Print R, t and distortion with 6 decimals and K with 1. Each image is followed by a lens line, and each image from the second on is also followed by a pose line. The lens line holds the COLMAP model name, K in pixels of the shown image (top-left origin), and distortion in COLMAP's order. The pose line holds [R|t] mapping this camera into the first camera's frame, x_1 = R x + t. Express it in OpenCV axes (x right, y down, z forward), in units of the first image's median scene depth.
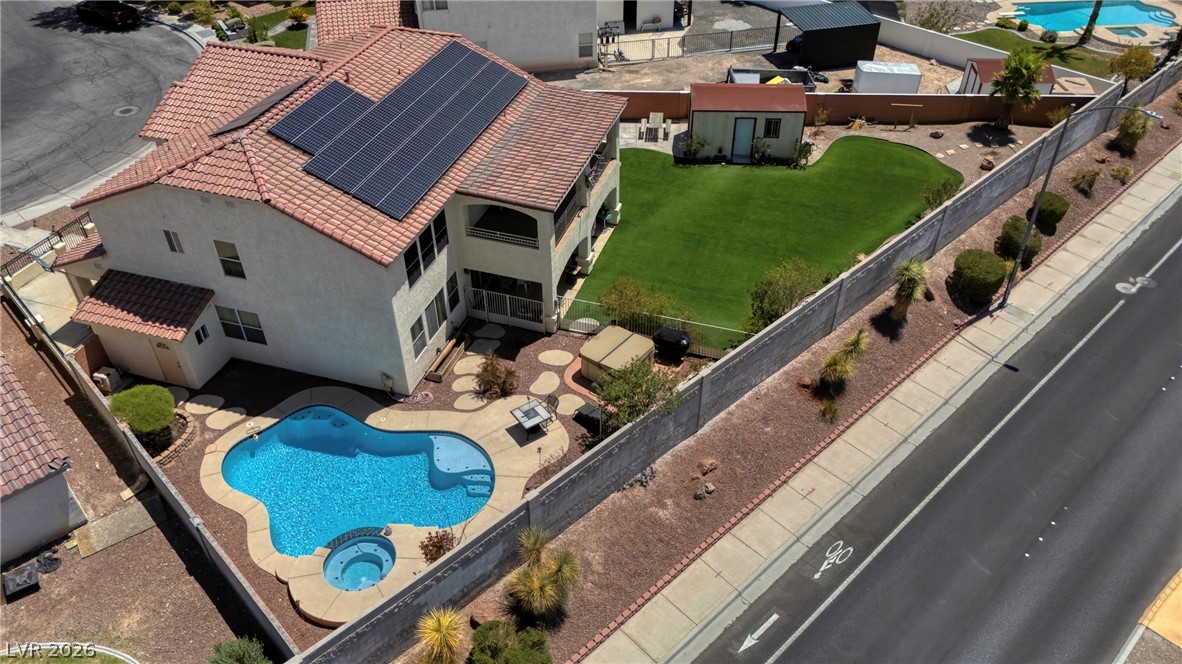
lens RADIAL K [[872.0, 0, 593.1], [0, 872.0, 333.1], [0, 0, 1]] dist [0.074634, -0.068738]
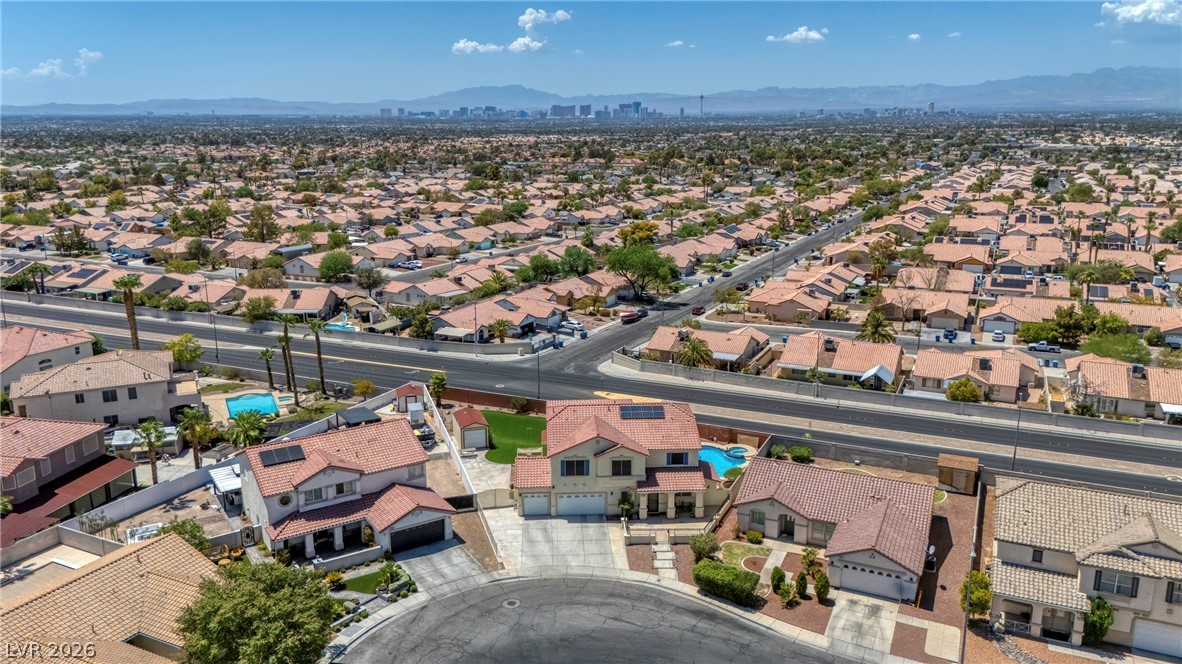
lens RADIAL K [[870.1, 0, 593.5], [0, 870.1, 334.2], [0, 0, 1]] dist [0.088236, -0.099870]
pose [[-0.367618, -0.208477, 0.906308, -2.383051], [0.589398, 0.701599, 0.400460, -1.401781], [-0.719352, 0.681393, -0.135044, 1.150185]]
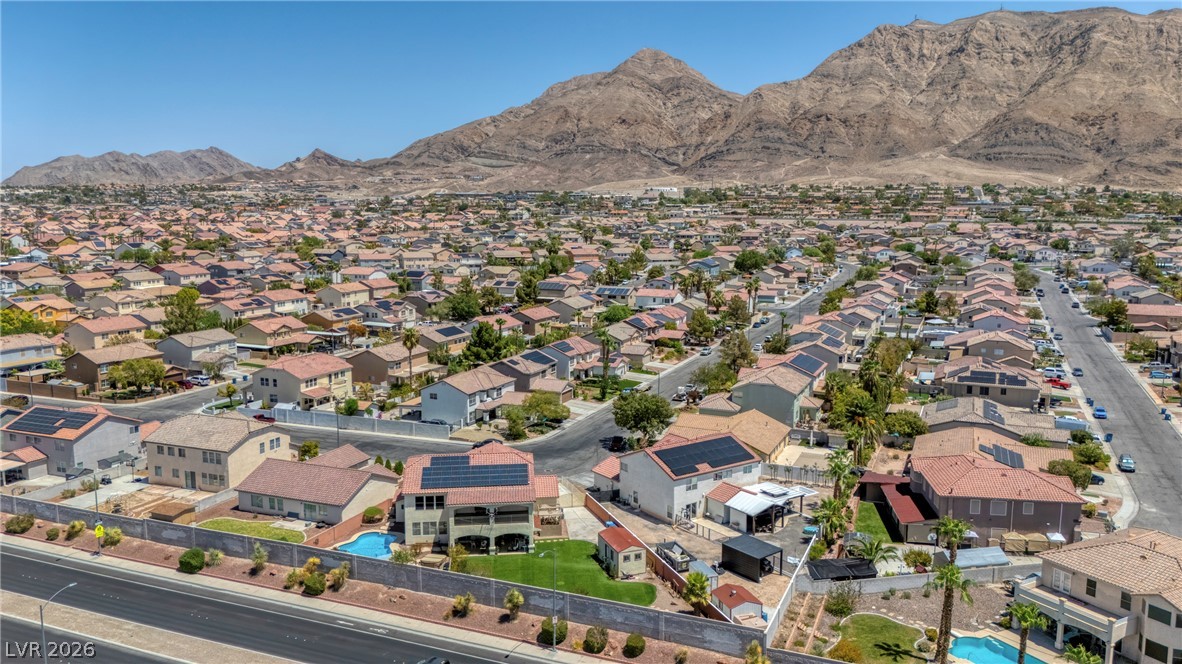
lens RADIAL K [[870.1, 0, 593.5], [0, 870.1, 334.2], [0, 0, 1]] dist [0.088236, -0.099870]
pose [[0.409024, 0.140296, -0.901674, 2.377263], [-0.579129, 0.803525, -0.137684, -0.418148], [0.705202, 0.578501, 0.409911, -0.192926]]
